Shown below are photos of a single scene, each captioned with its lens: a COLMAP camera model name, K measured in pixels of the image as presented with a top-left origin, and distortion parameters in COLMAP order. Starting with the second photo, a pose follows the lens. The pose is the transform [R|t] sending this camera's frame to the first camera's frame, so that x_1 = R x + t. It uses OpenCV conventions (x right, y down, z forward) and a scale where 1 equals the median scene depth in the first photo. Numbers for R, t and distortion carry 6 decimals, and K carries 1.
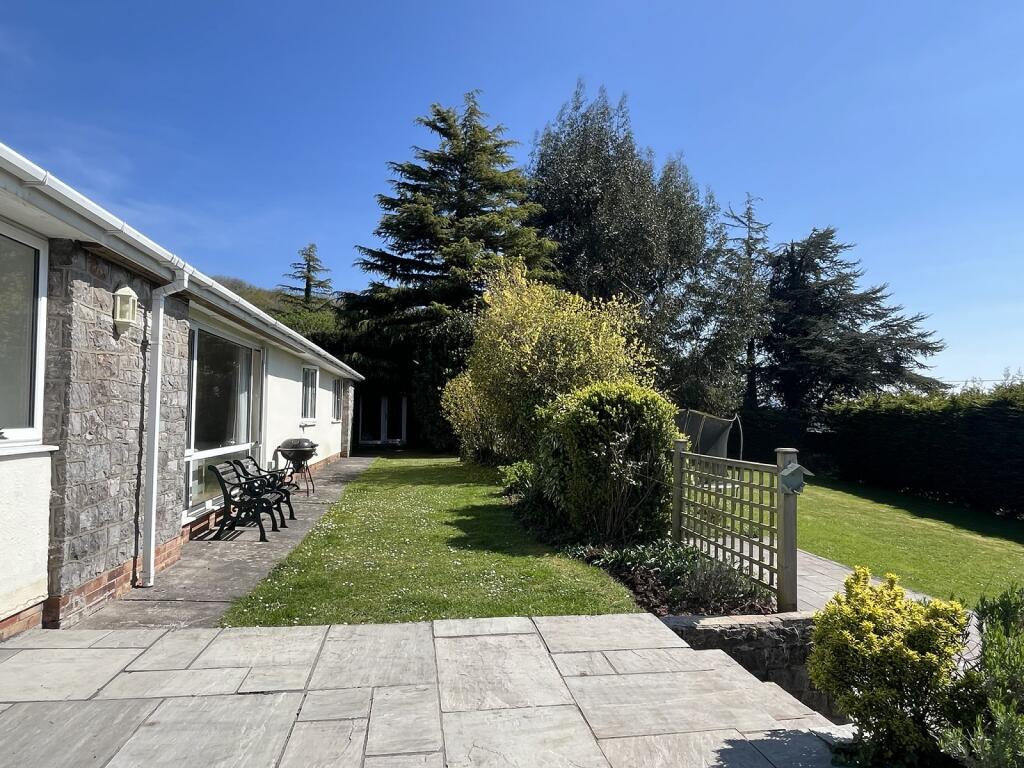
lens RADIAL K [[625.5, 0, 512.0], [0, 625.5, 384.0], [0, 0, 1]] dist [-0.002269, -0.005227]
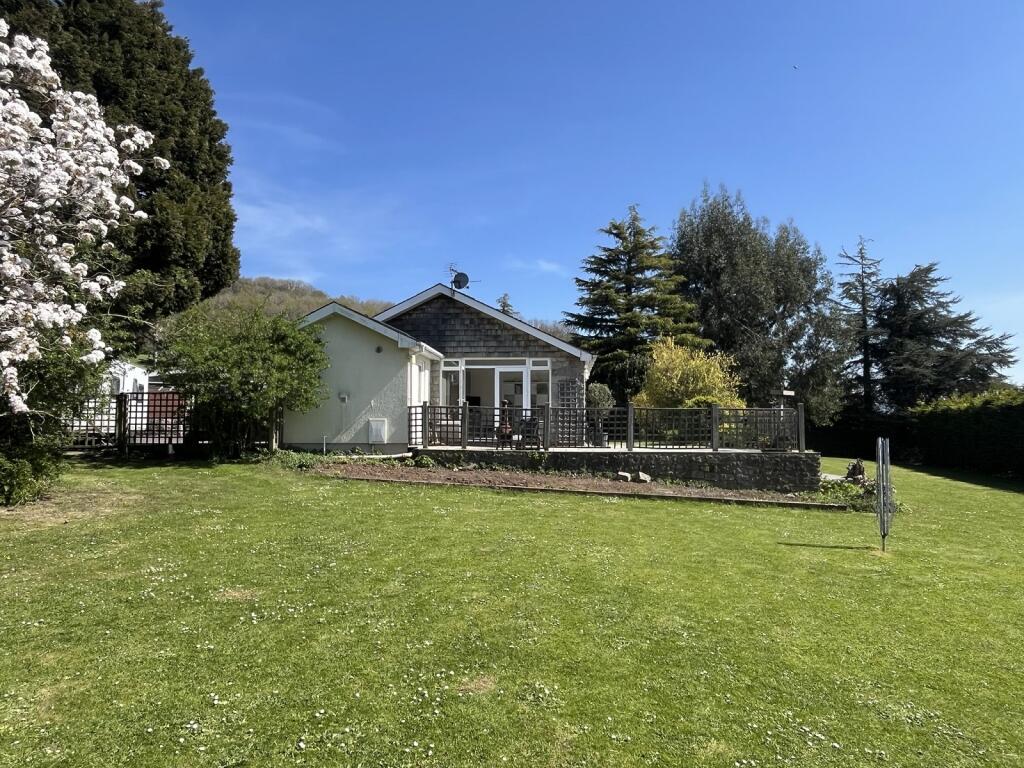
lens RADIAL K [[686.2, 0, 514.6], [0, 686.2, 386.2], [0, 0, 1]] dist [0.001741, 0.007239]
pose [[0.977924, -0.023569, -0.207627, -0.011011], [0.019630, 0.999586, -0.021016, 0.000587], [0.208036, 0.016477, 0.977982, -0.613338]]
